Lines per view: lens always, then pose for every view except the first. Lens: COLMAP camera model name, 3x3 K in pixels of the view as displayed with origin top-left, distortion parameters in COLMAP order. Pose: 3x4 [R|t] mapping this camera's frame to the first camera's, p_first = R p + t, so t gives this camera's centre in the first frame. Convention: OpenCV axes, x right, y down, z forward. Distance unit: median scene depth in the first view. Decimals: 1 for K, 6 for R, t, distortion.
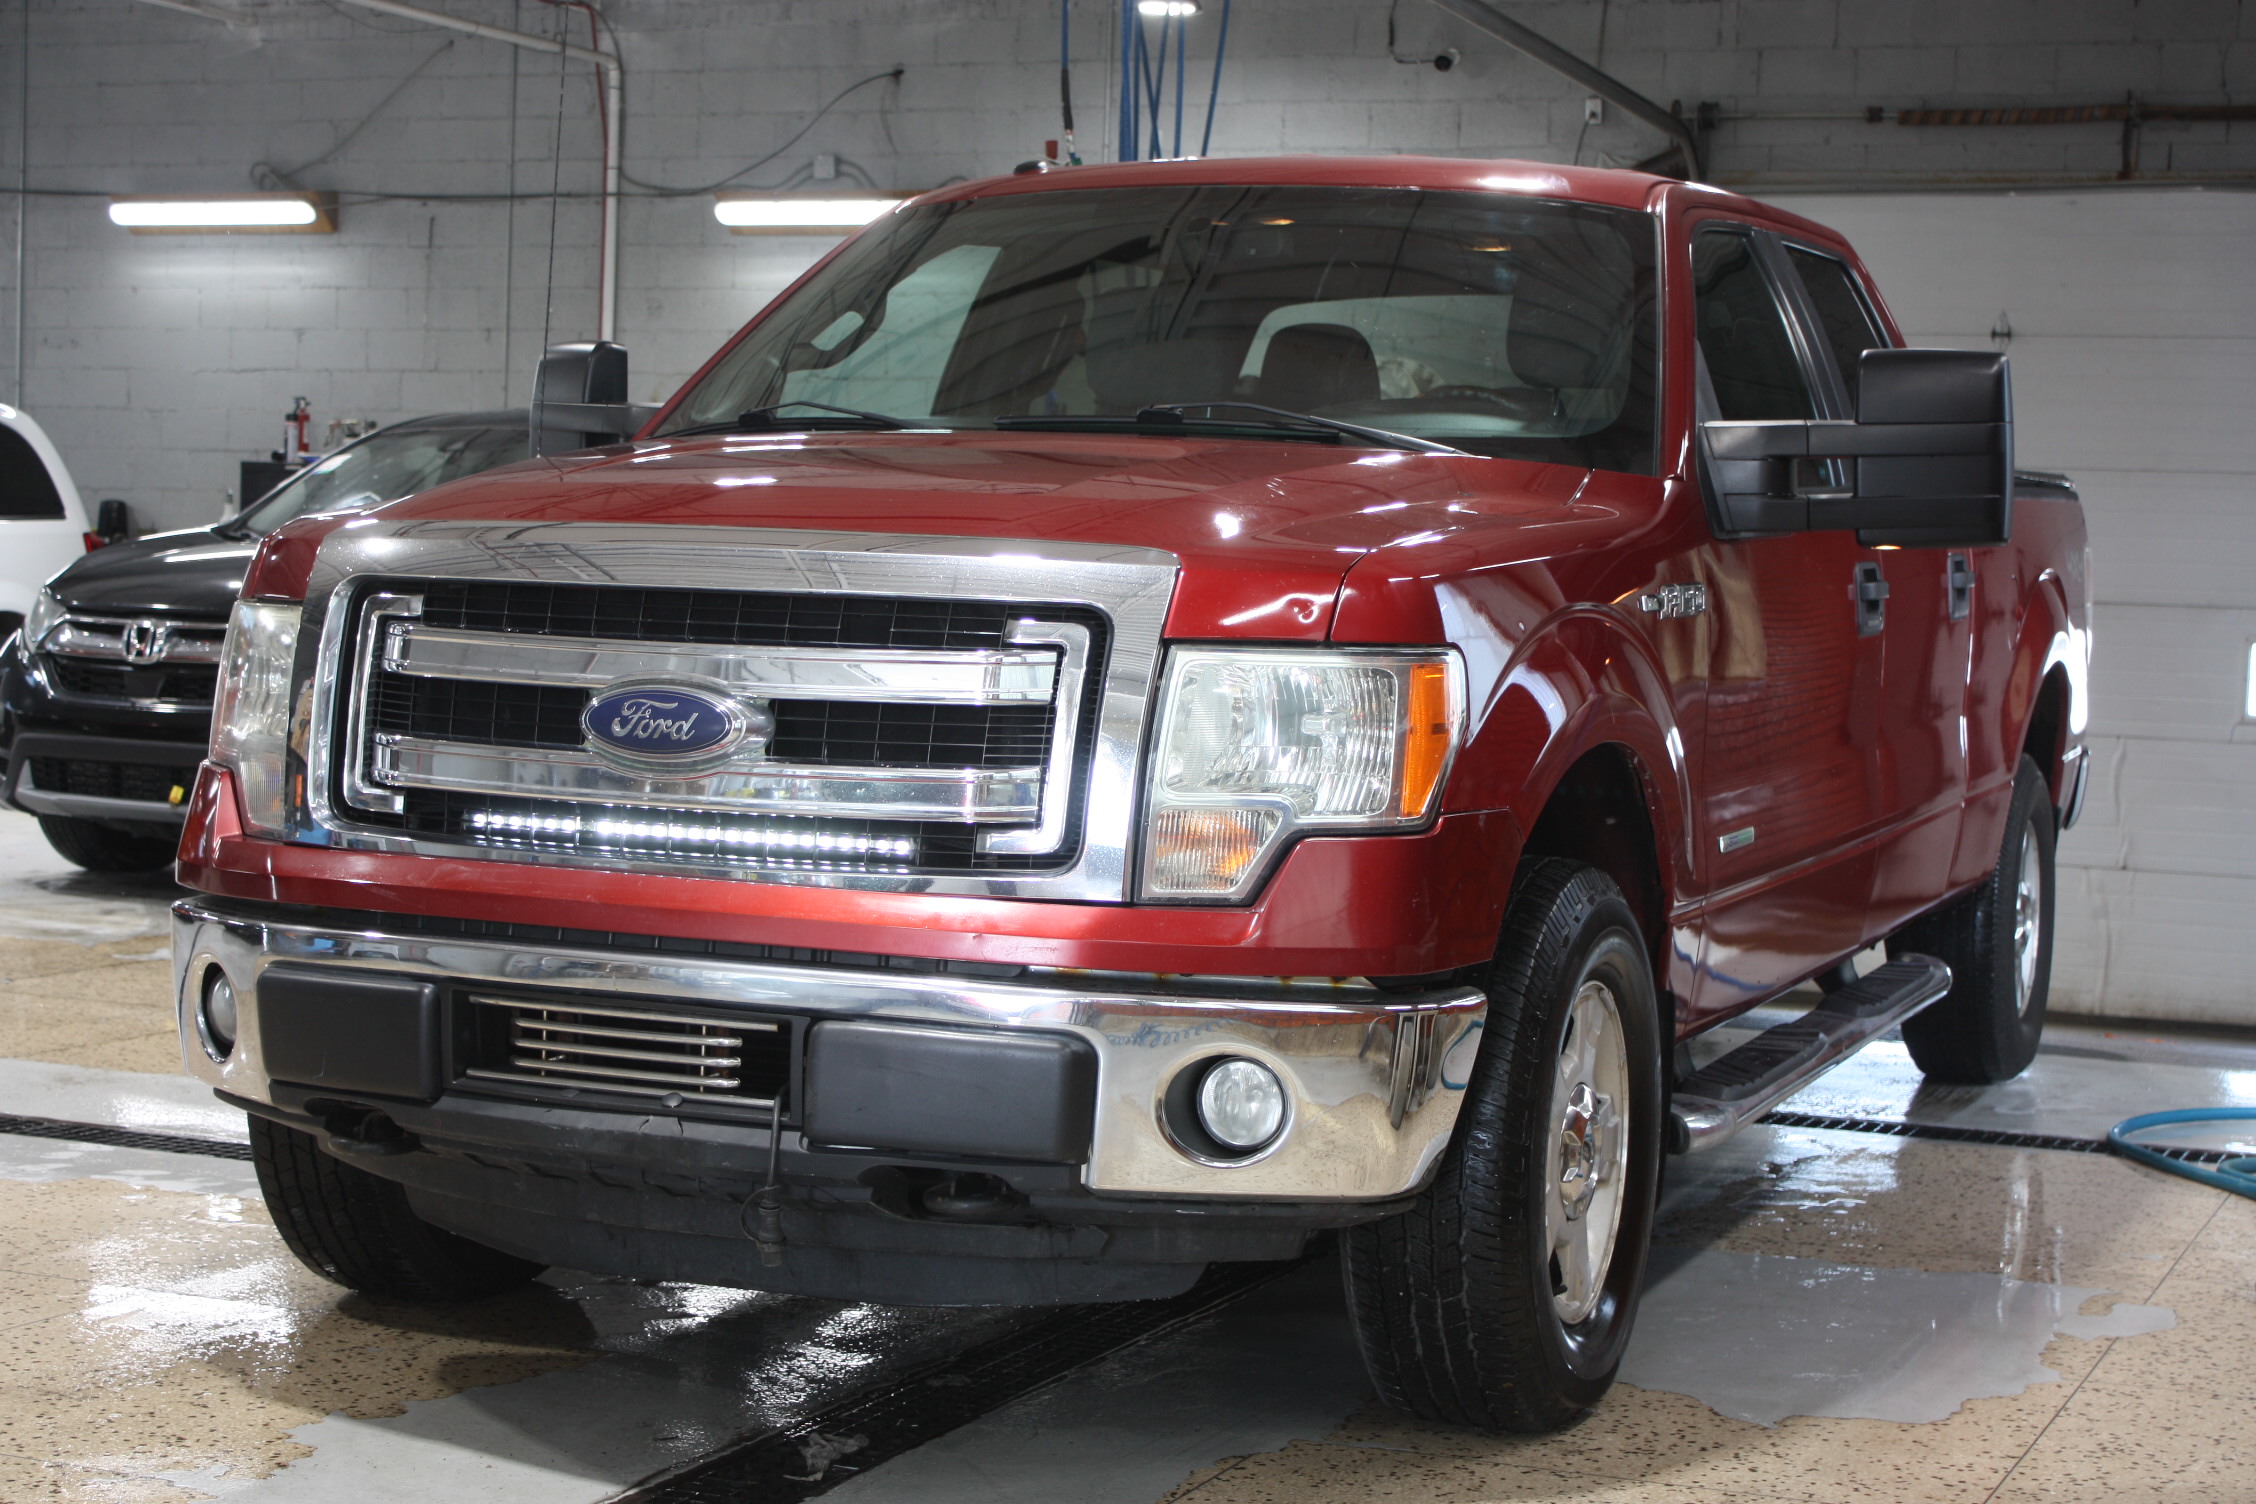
lens RADIAL K [[3834.3, 0, 1127.6], [0, 3834.3, 753.6], [0, 0, 1]] dist [0.016933, 0.000000]
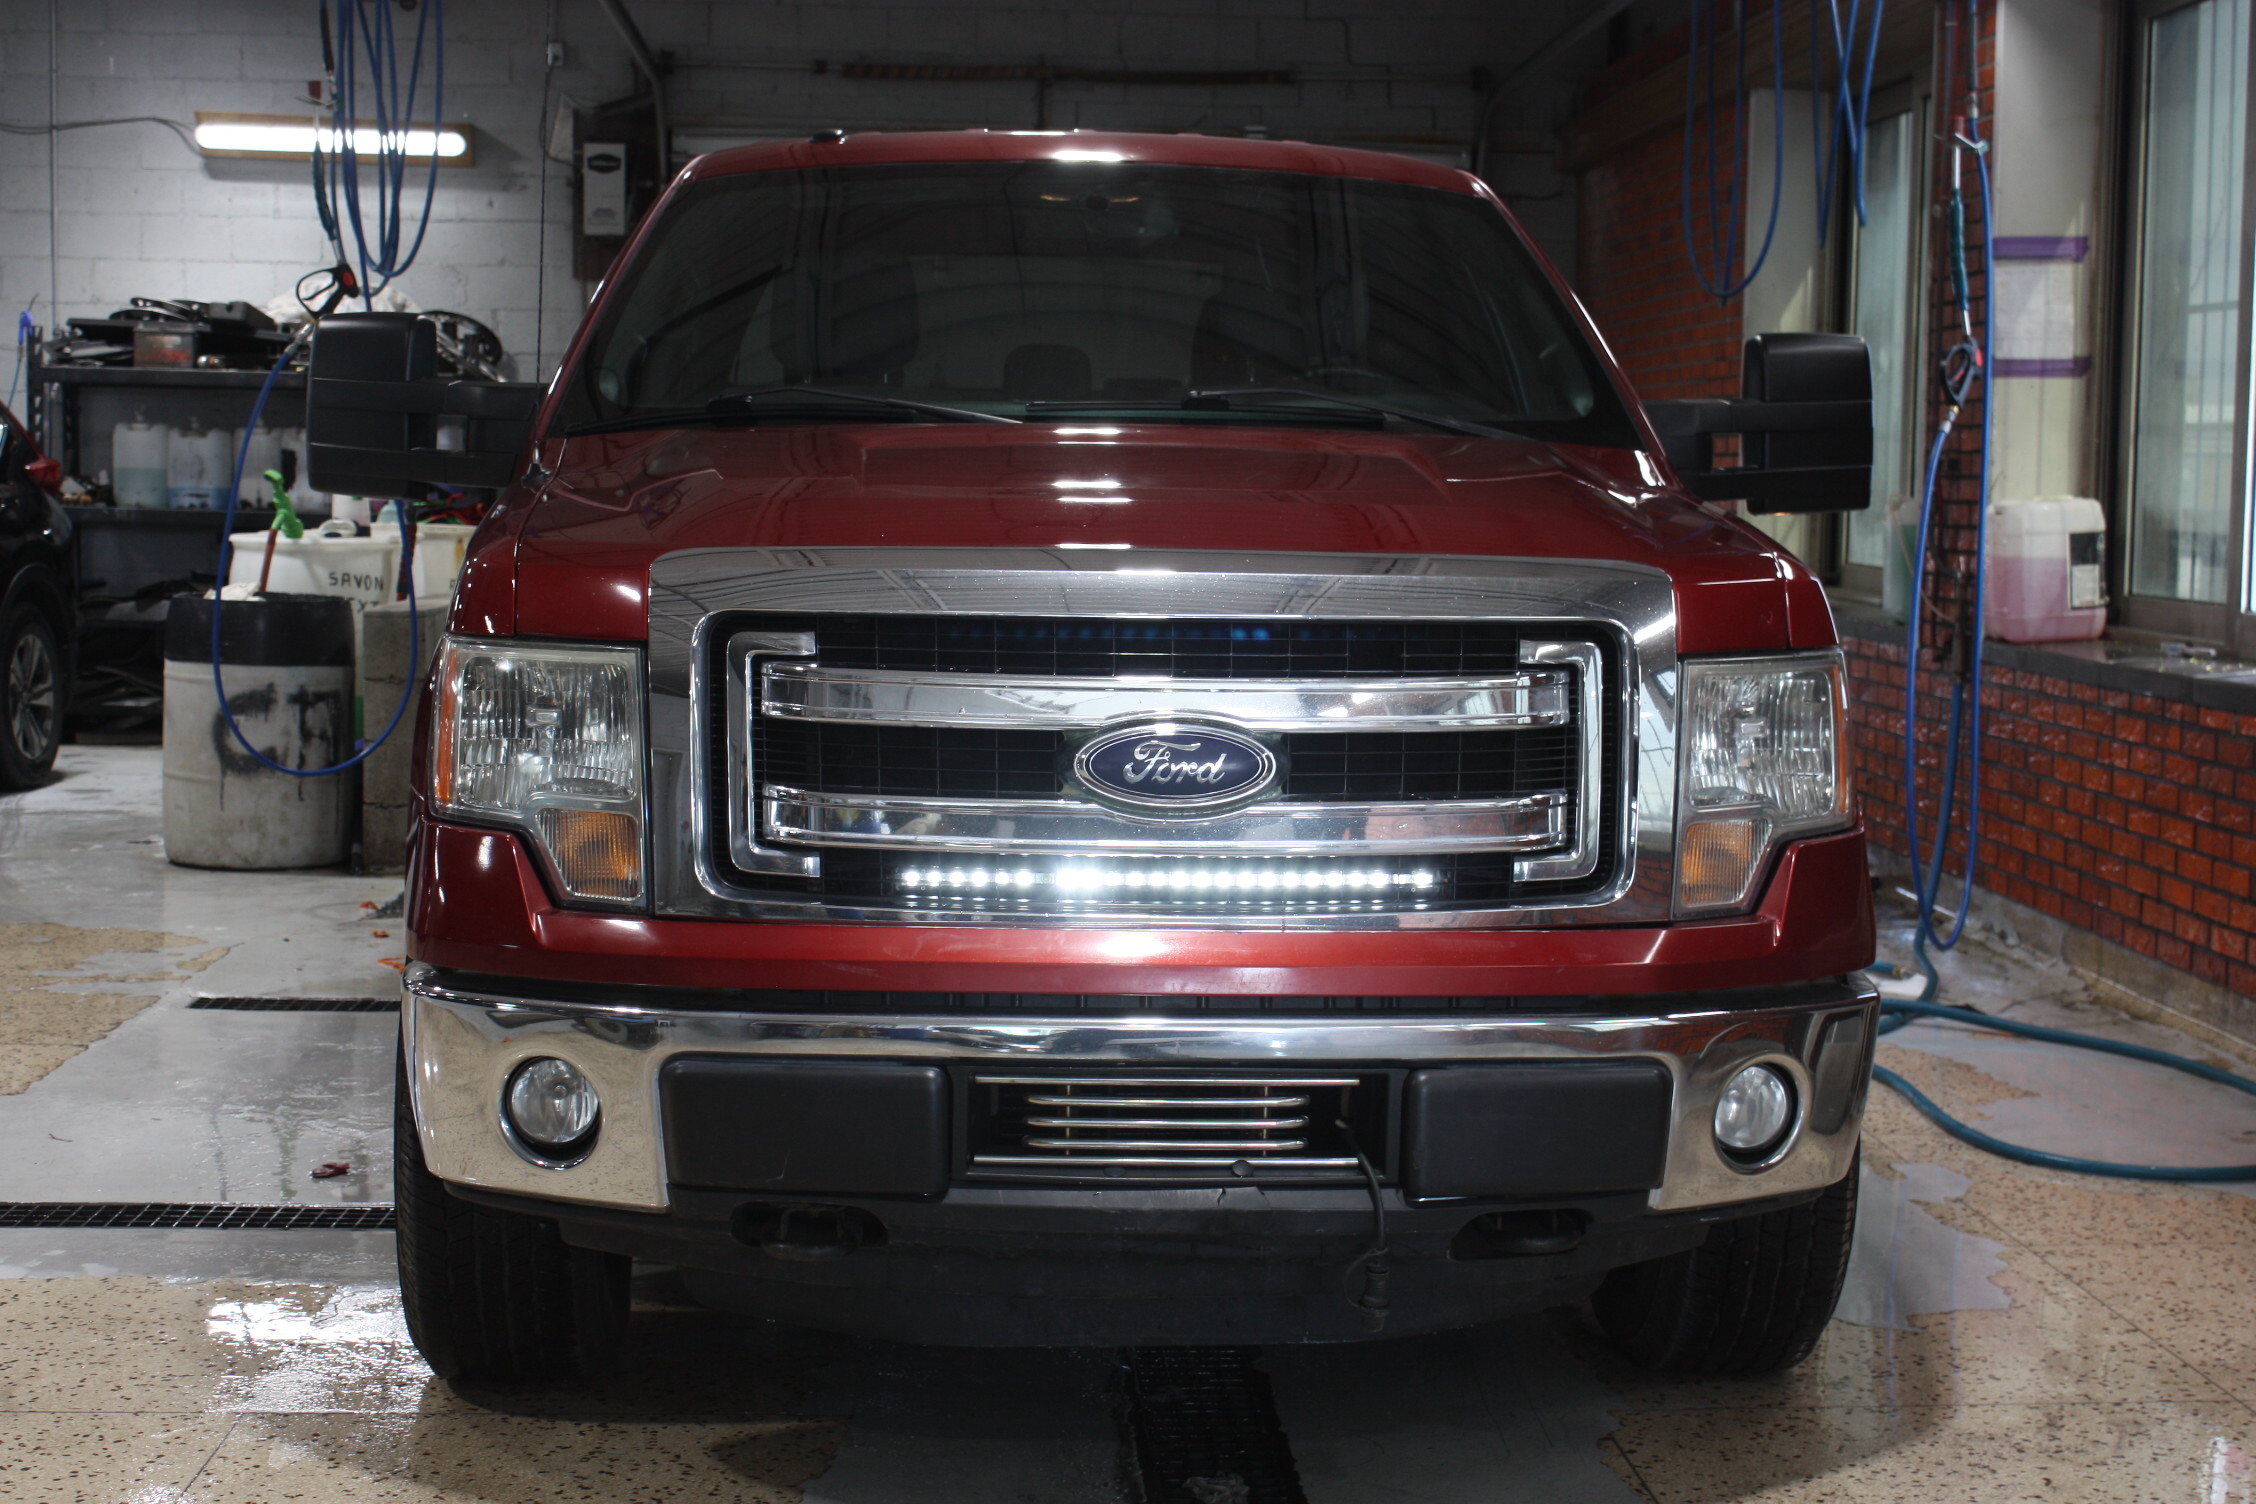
lens RADIAL K [[3346.2, 0, 1128.2], [0, 3346.2, 748.8], [0, 0, 1]] dist [-0.026210, 0.000000]
pose [[0.893358, -0.058150, 0.445566, -0.478448], [0.038121, 0.997824, 0.053793, -0.054481], [-0.447725, -0.031071, 0.893631, 0.271411]]
